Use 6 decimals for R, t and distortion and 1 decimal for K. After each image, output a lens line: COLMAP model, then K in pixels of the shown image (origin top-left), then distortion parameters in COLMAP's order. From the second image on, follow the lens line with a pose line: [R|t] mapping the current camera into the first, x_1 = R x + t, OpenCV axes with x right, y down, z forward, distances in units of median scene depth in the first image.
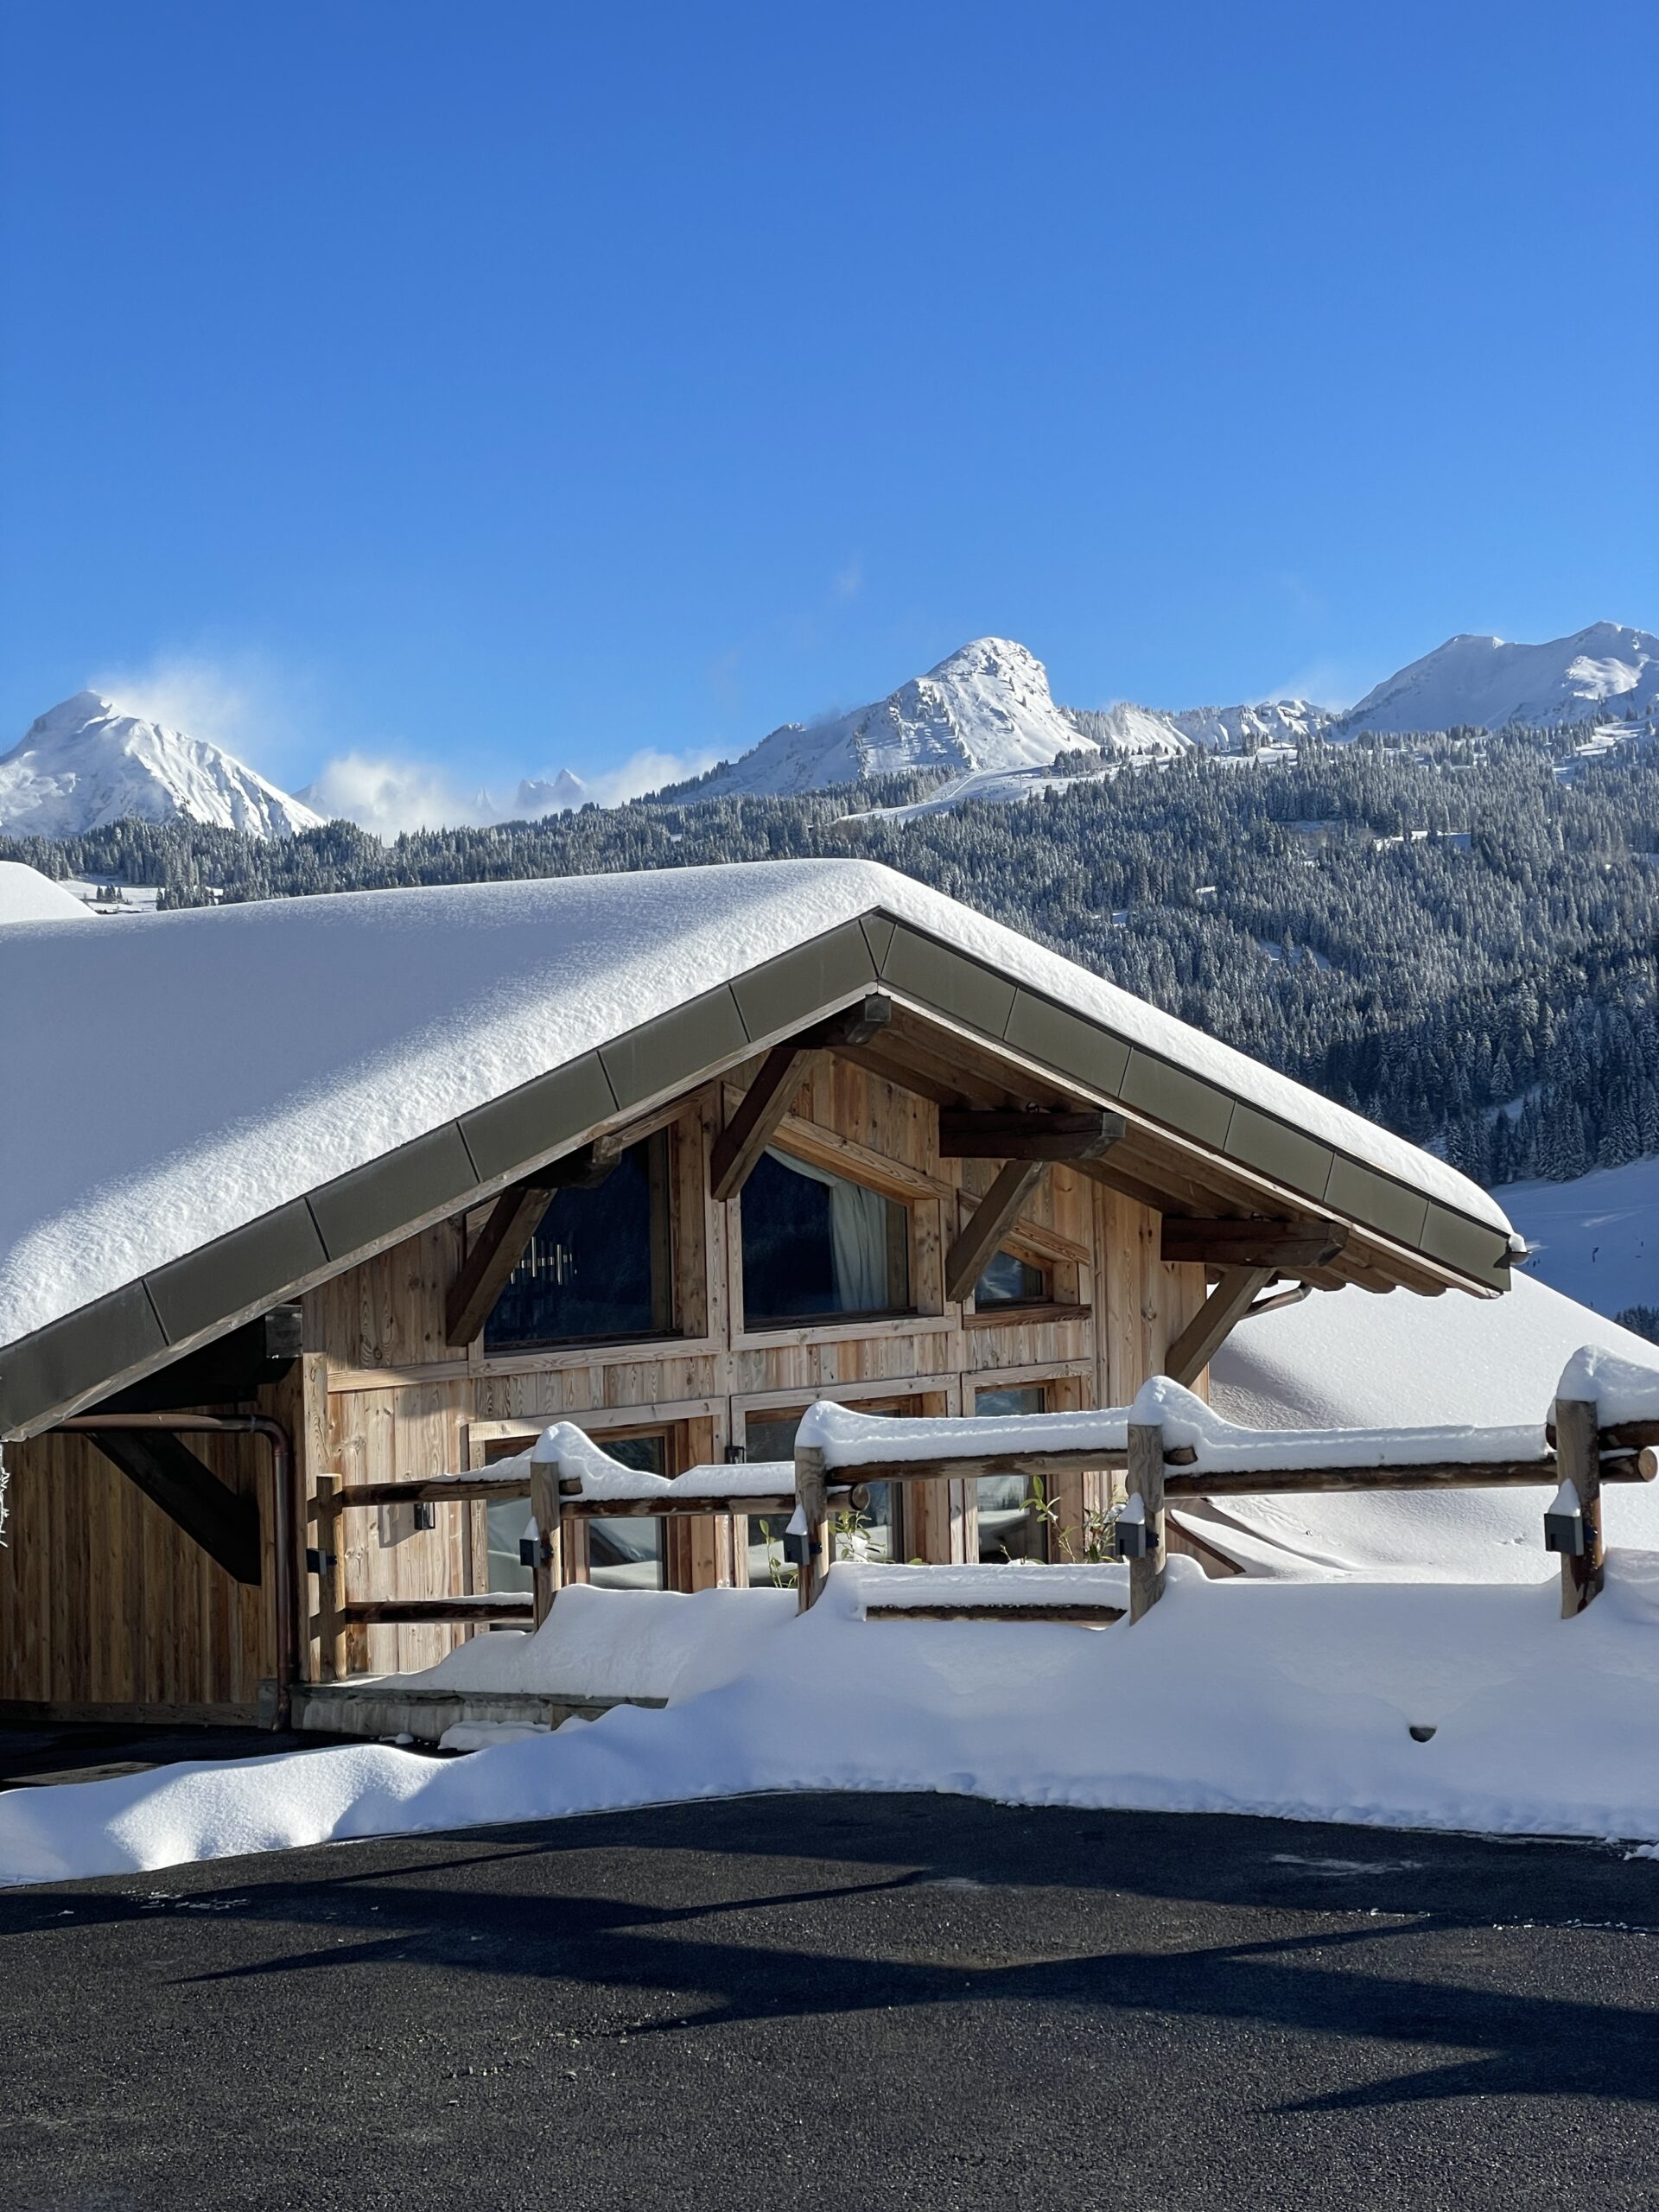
lens RADIAL K [[3747.1, 0, 829.5], [0, 3747.1, 1106.0], [0, 0, 1]] dist [0.419972, -0.005275]
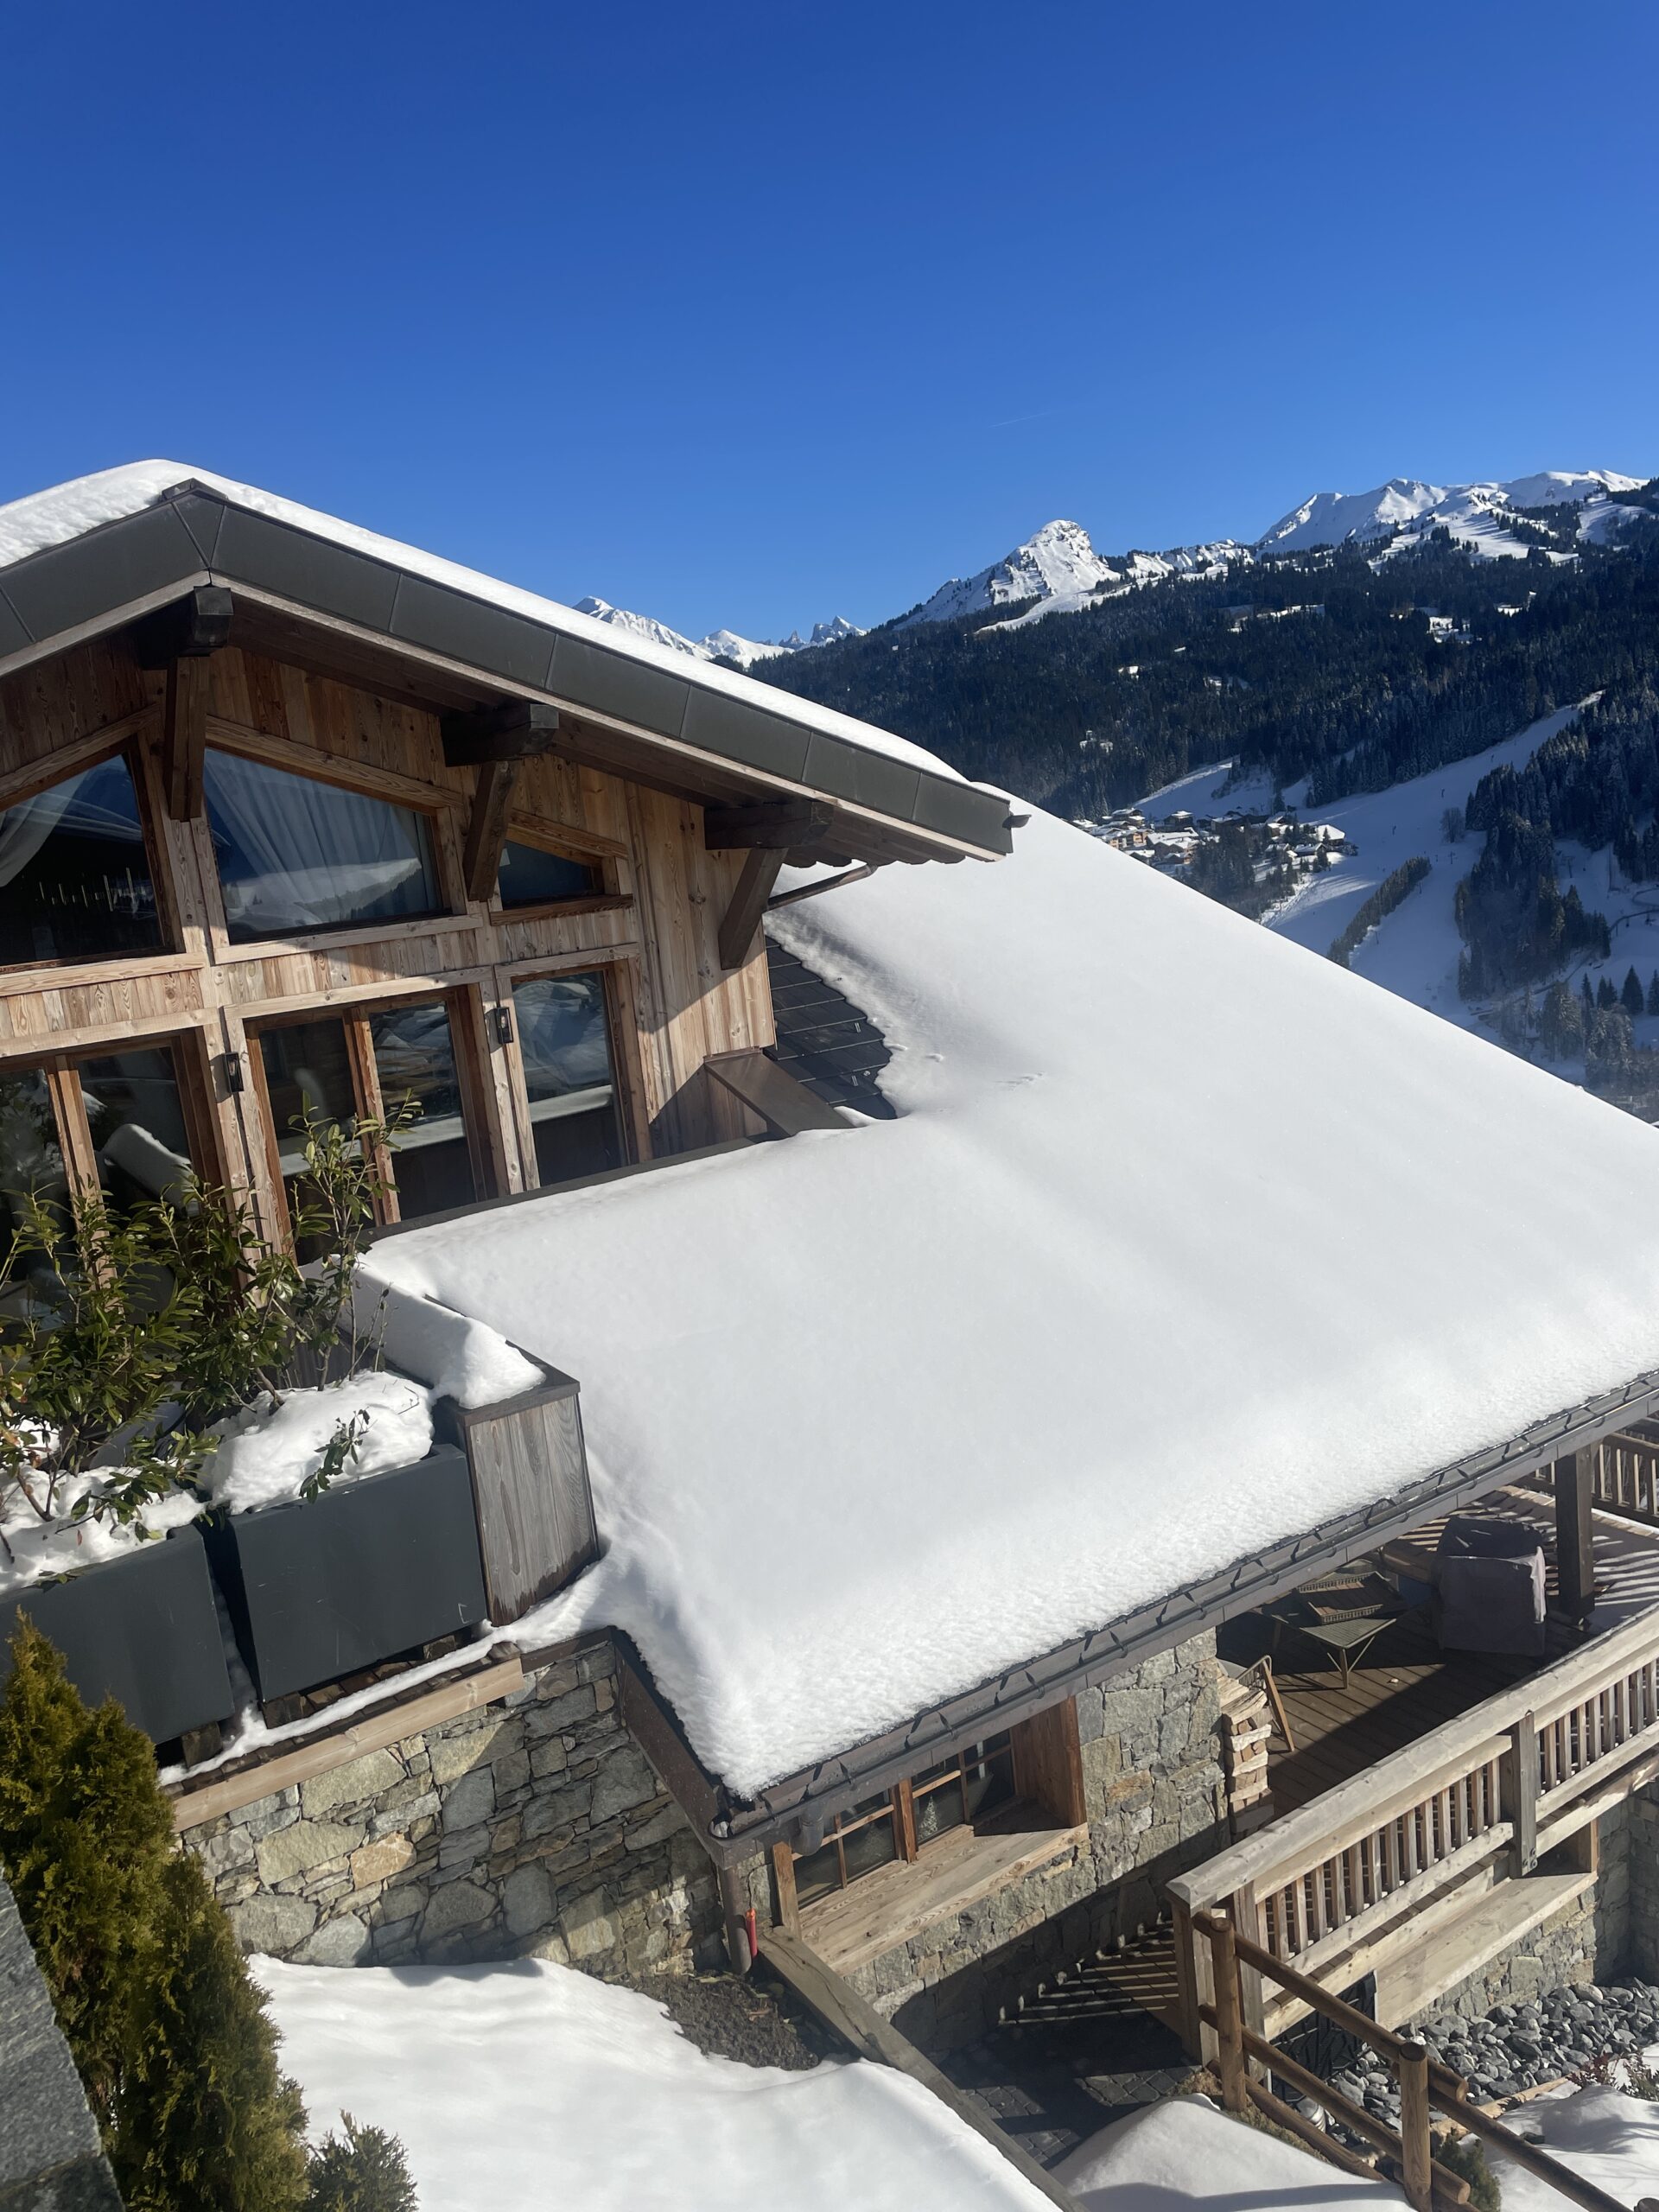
lens RADIAL K [[1736.5, 0, 829.5], [0, 1736.5, 1106.0], [0, 0, 1]] dist [0.072359, -0.000949]
pose [[0.988725, -0.052705, -0.140161, 0.196489], [0.076127, 0.982945, 0.167401, 0.032607], [0.128948, -0.176183, 0.975875, 0.492032]]
